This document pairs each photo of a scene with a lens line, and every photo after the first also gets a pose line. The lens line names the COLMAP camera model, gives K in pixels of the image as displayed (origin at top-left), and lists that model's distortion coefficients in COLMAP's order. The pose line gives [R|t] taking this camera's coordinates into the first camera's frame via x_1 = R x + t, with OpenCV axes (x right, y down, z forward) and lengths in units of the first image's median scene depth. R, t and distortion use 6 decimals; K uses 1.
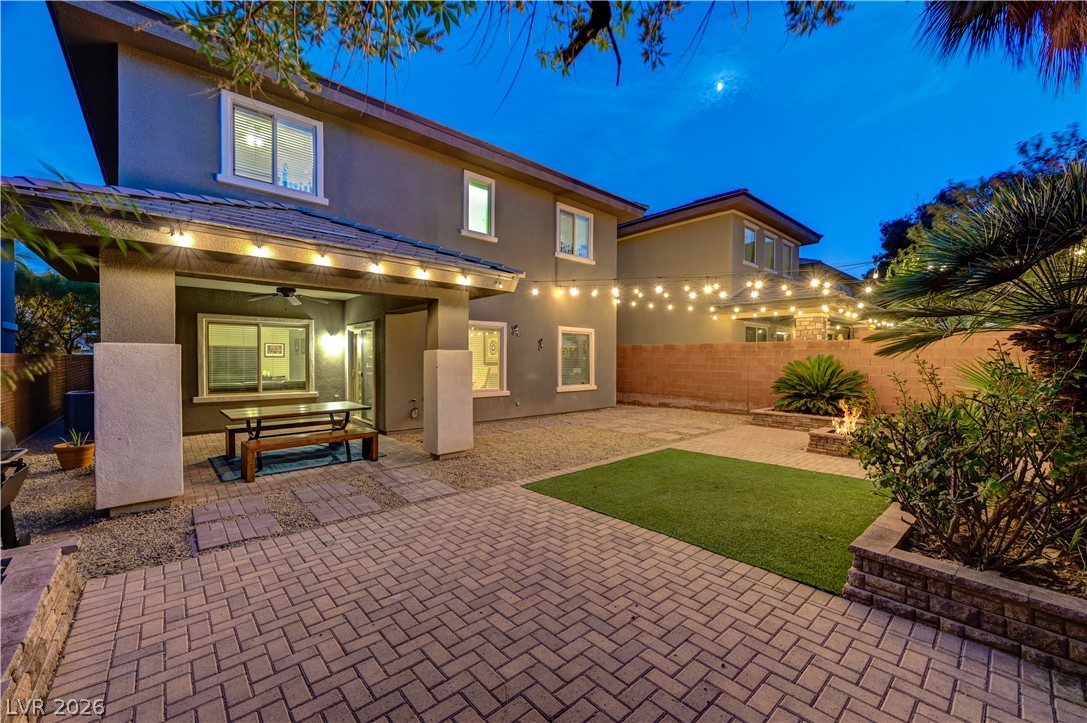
lens RADIAL K [[428.8, 0, 544.6], [0, 428.8, 364.7], [0, 0, 1]] dist [0.000499, 0.000506]
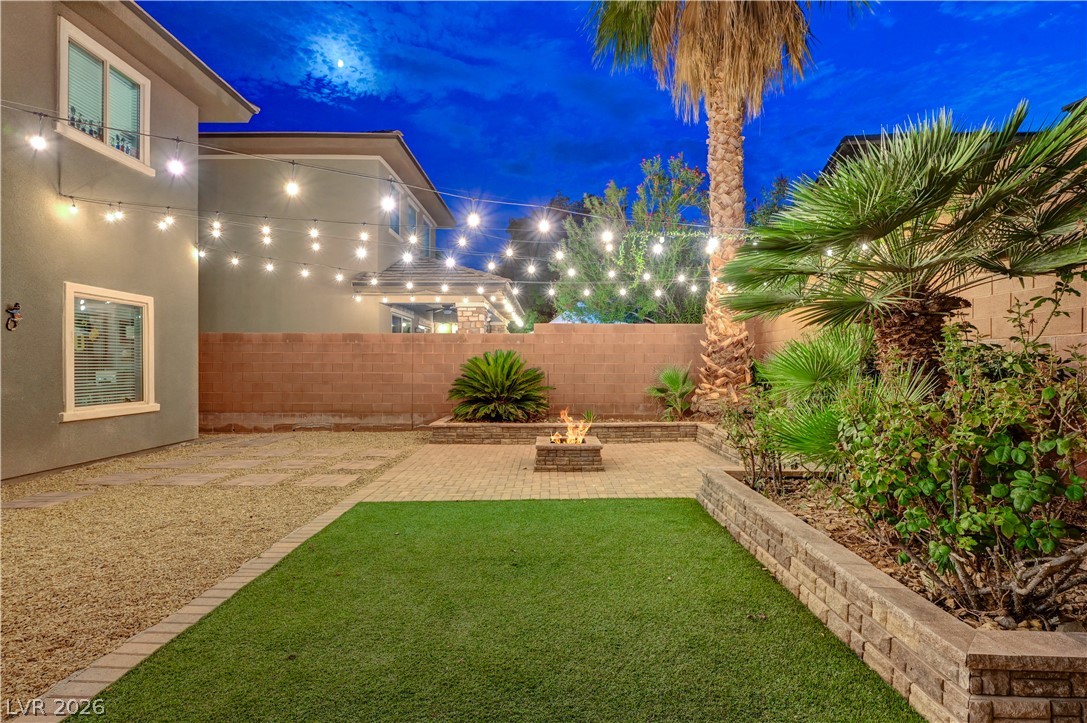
lens RADIAL K [[509.1, 0, 545.3], [0, 509.1, 364.3], [0, 0, 1]] dist [0.001433, -0.000189]
pose [[0.669003, -0.002804, 0.743254, -0.048528], [0.012737, 0.999889, -0.007692, 0.018462], [-0.743150, 0.014613, 0.668965, 0.359758]]
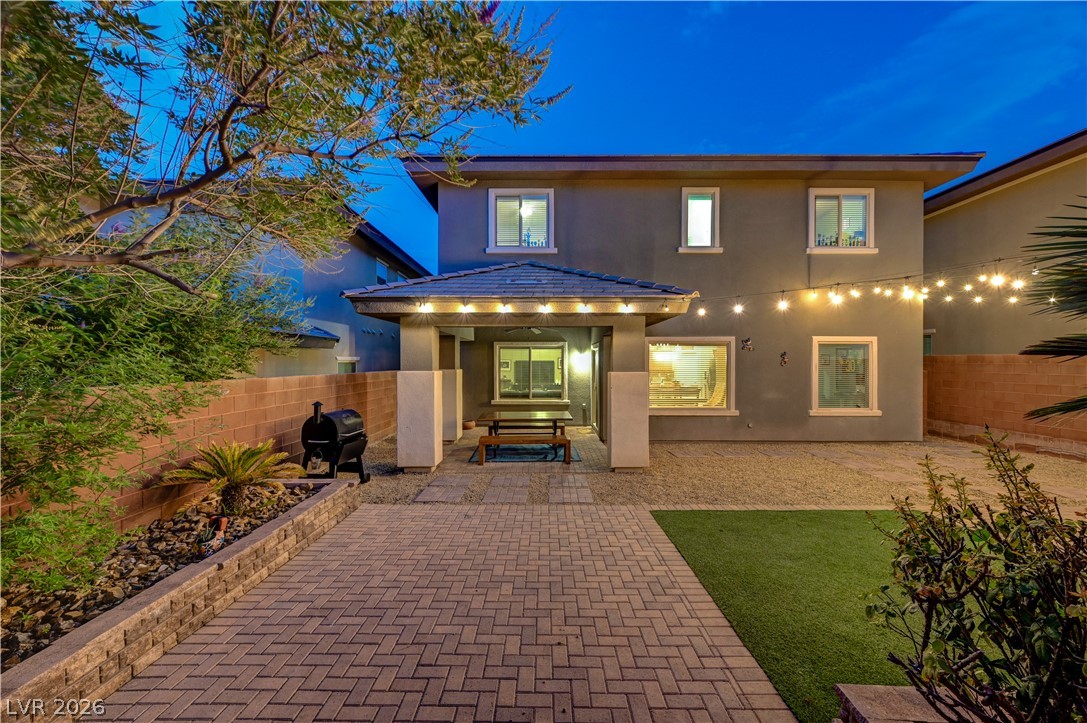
lens RADIAL K [[428.8, 0, 544.6], [0, 428.8, 364.7], [0, 0, 1]] dist [0.000499, 0.000506]
pose [[0.743228, 0.000556, -0.669038, 0.310492], [-0.007764, 0.999939, -0.007794, -0.037499], [0.668993, 0.010988, 0.743187, 0.053438]]
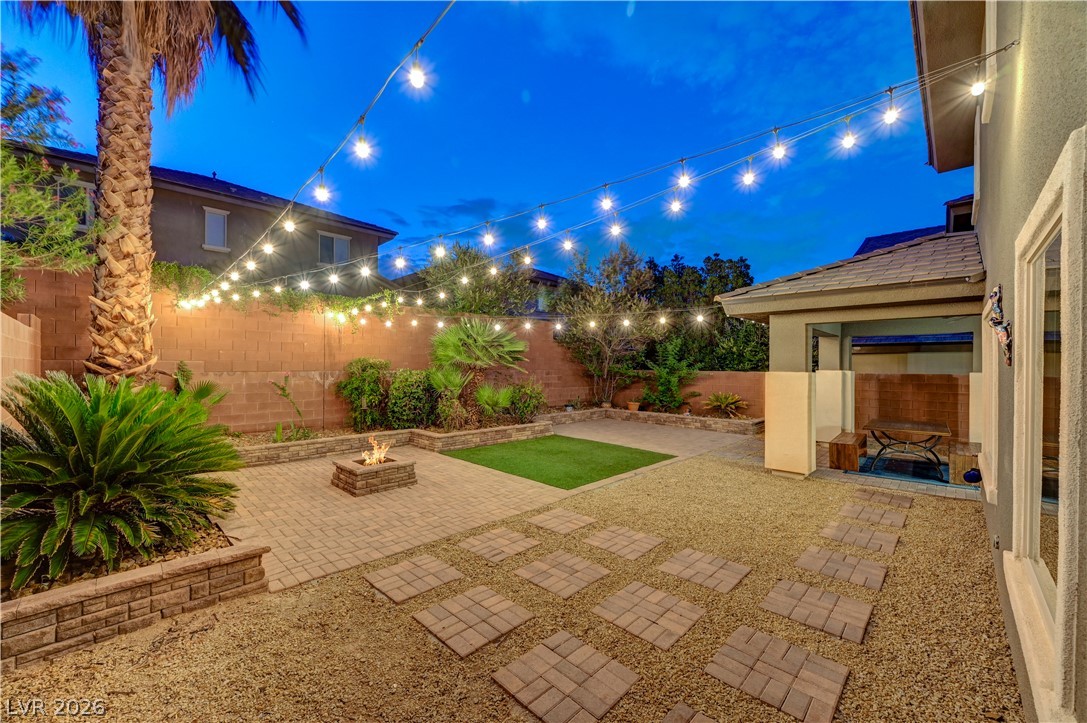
lens RADIAL K [[428.8, 0, 544.6], [0, 428.8, 364.7], [0, 0, 1]] dist [0.000499, 0.000506]
pose [[-0.997084, -0.008492, -0.075832, 0.398992], [-0.009525, 0.999867, 0.013270, -0.052978], [0.075709, 0.013953, -0.997032, 1.815536]]
